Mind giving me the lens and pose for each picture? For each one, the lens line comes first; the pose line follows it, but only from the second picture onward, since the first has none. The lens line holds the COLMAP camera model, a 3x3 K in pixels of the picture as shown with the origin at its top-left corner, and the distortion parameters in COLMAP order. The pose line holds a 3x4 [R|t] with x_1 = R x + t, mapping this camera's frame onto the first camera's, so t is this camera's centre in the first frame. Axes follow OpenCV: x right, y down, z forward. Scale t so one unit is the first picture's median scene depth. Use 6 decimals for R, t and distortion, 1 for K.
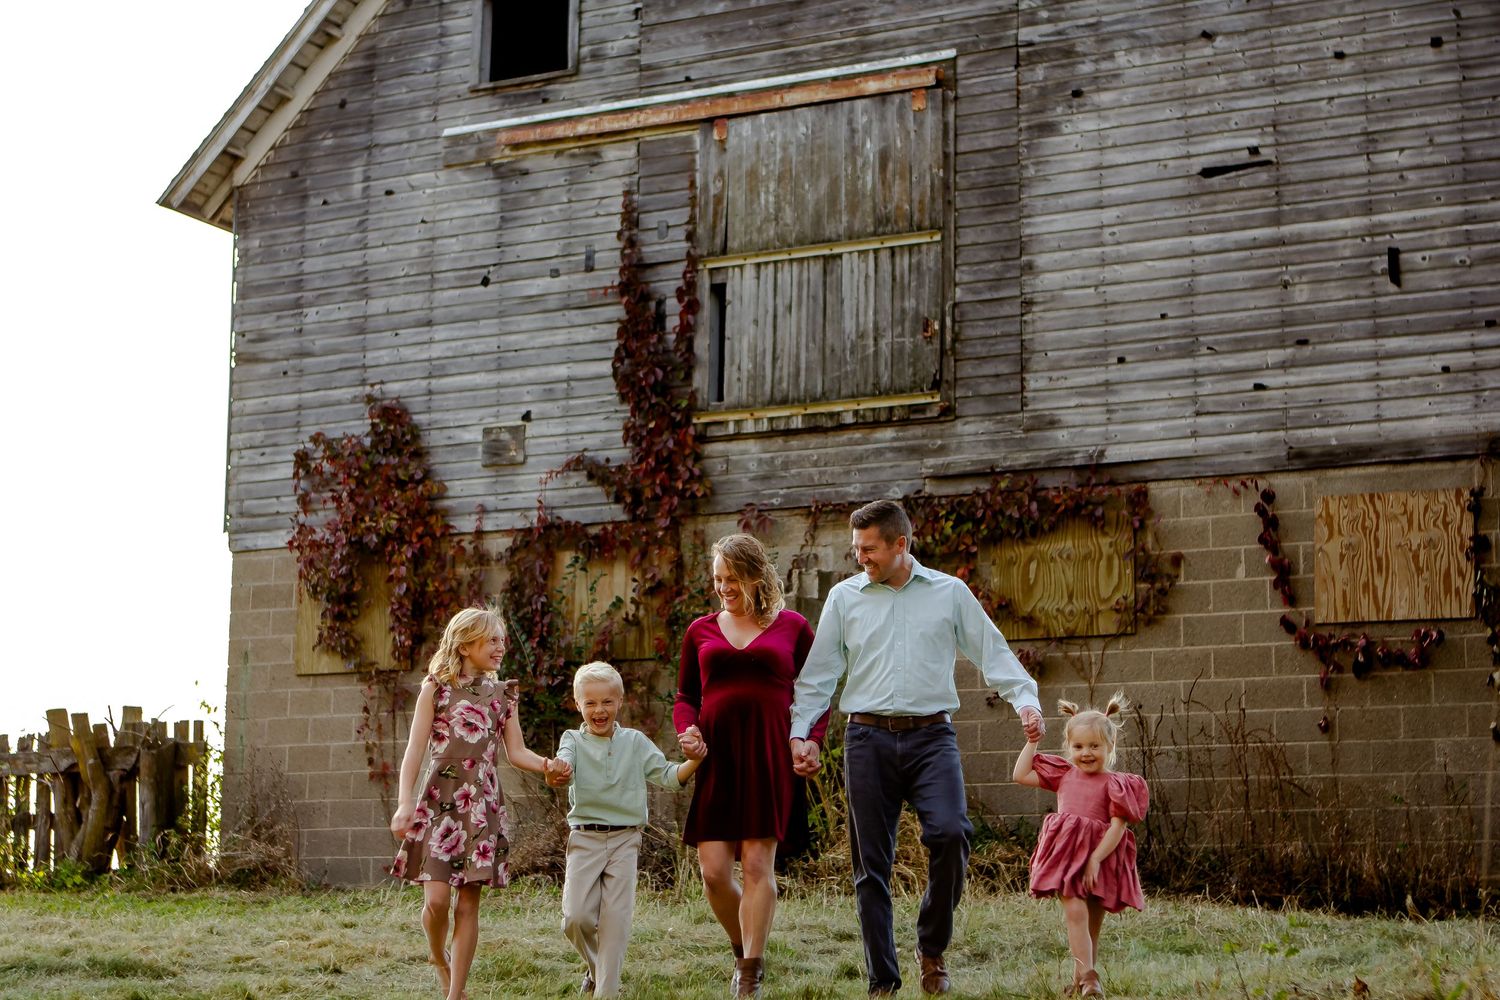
lens RADIAL K [[2912.8, 0, 751.1], [0, 2912.8, 487.8], [0, 0, 1]] dist [-0.024562, 0.000000]
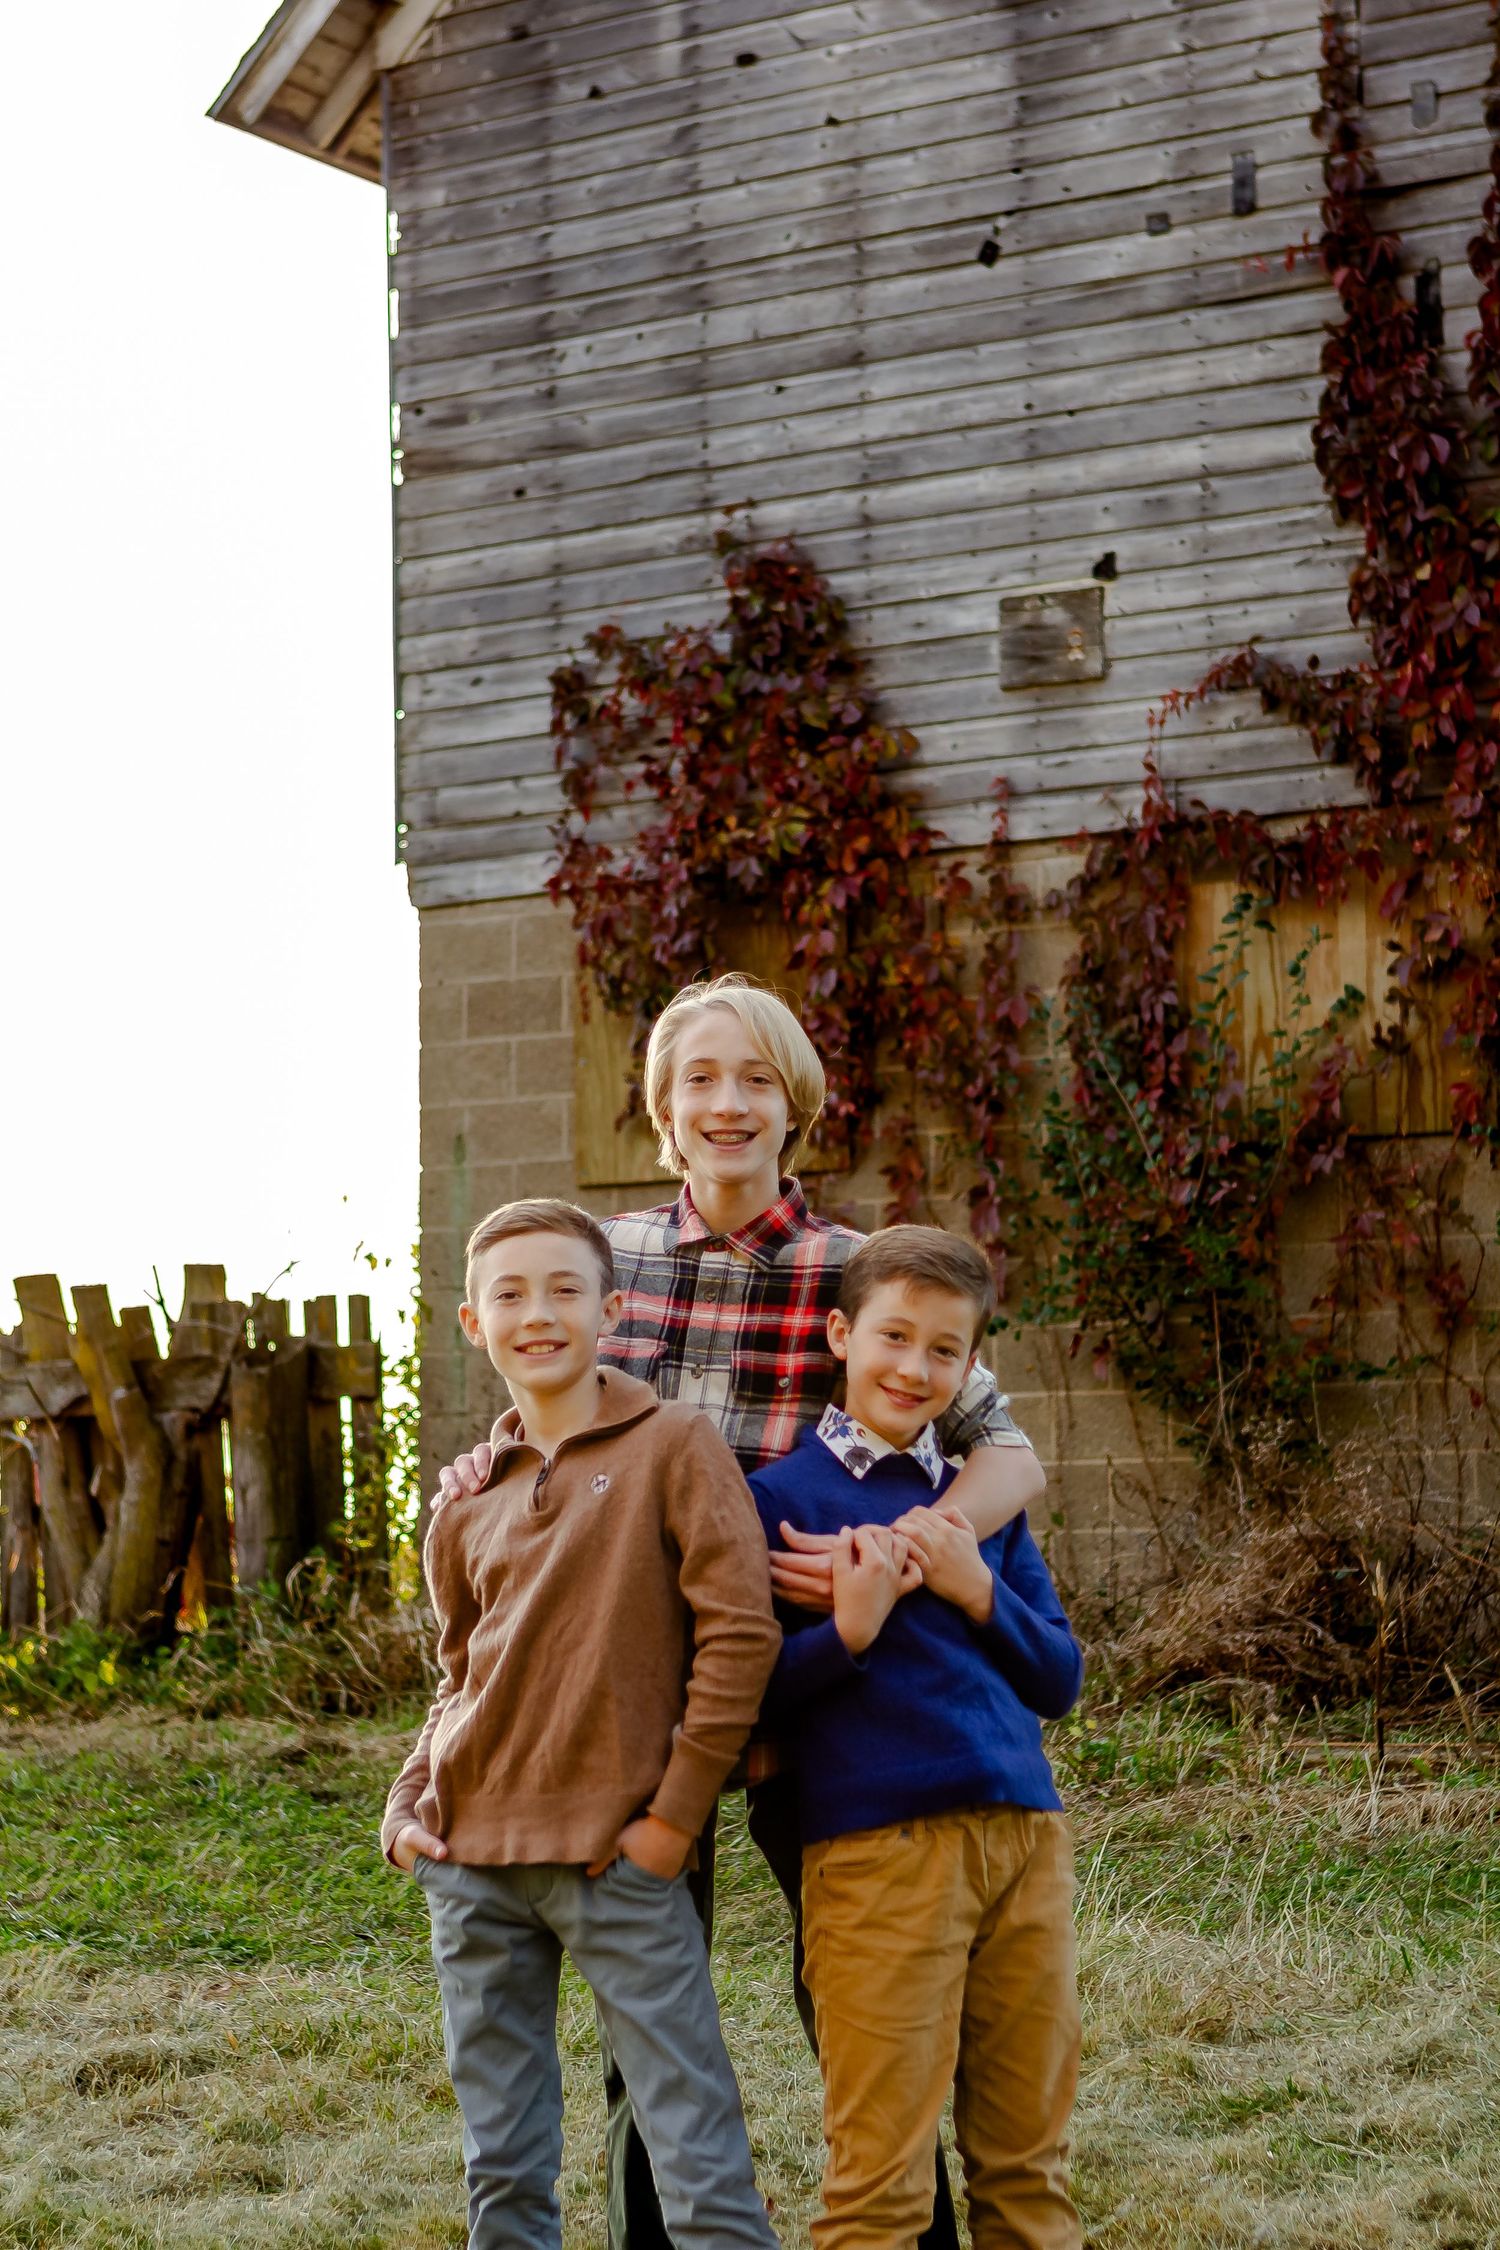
lens RADIAL K [[5067.3, 0, 704.1], [0, 5067.3, 1107.3], [0, 0, 1]] dist [-0.016633, 0.000000]
pose [[0.995722, -0.031016, -0.087034, -0.076037], [0.037229, 0.996803, 0.070694, -0.000398], [0.084563, -0.073631, 0.993694, 0.265885]]
